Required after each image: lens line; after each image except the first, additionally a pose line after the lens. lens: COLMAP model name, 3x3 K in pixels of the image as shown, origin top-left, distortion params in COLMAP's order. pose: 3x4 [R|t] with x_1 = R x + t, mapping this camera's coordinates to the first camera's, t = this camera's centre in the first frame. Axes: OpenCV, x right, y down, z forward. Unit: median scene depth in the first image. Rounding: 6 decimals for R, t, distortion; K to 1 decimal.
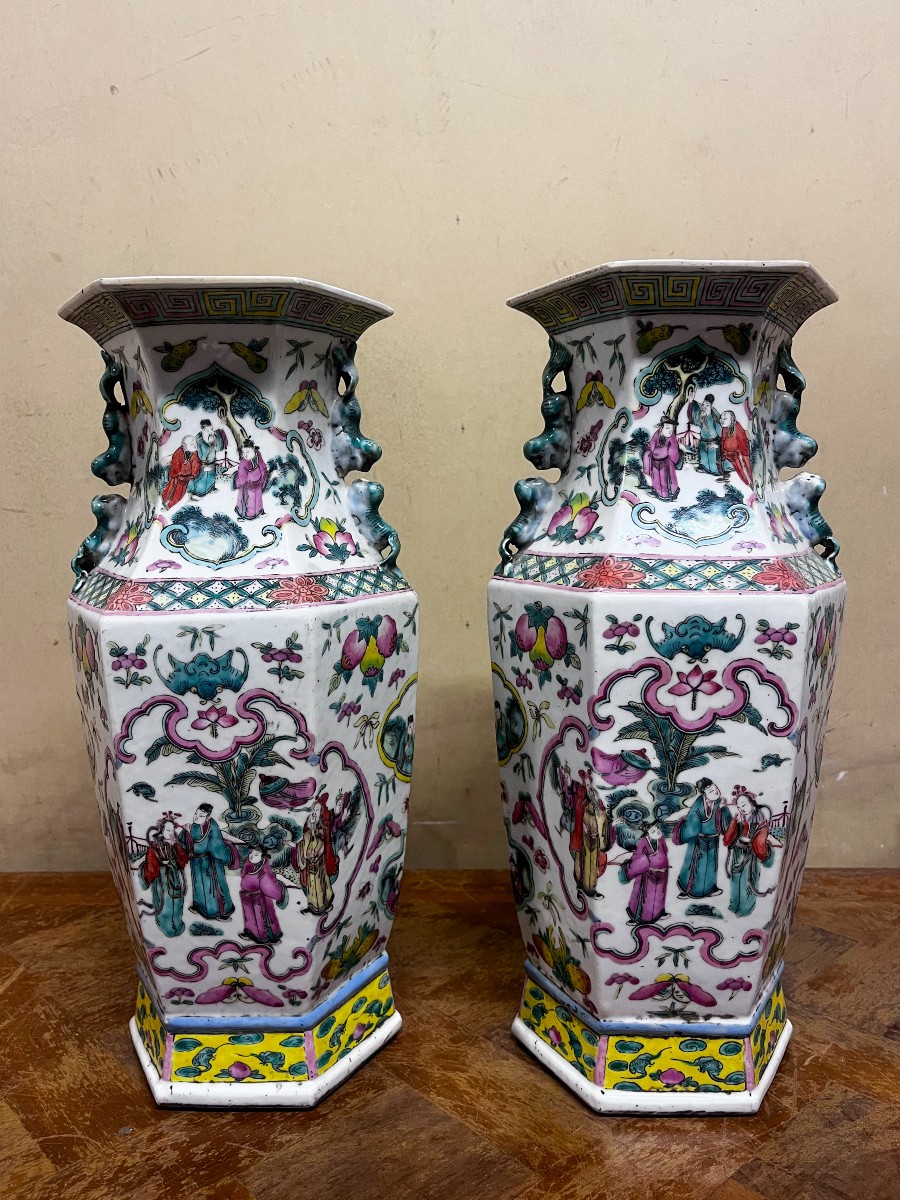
lens RADIAL K [[903.5, 0, 450.0], [0, 903.5, 600.0], [0, 0, 1]] dist [0.009700, 0.003290]
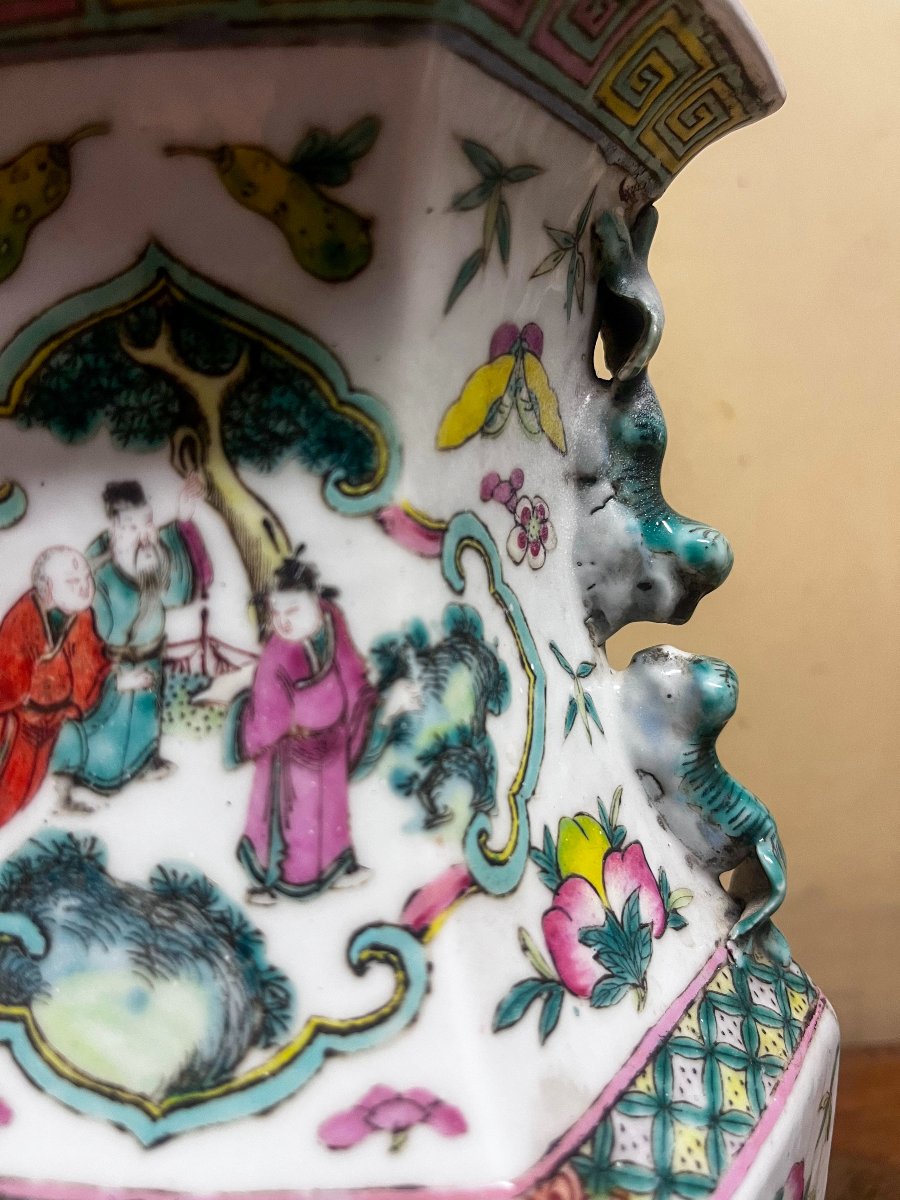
lens RADIAL K [[902.7, 0, 450.0], [0, 902.7, 600.0], [0, 0, 1]] dist [0.019455, -0.052253]
pose [[0.995925, 0.002925, -0.090135, -0.160502], [-0.002837, 0.999995, 0.001101, -0.168812], [0.090138, -0.000841, 0.995929, 0.767696]]
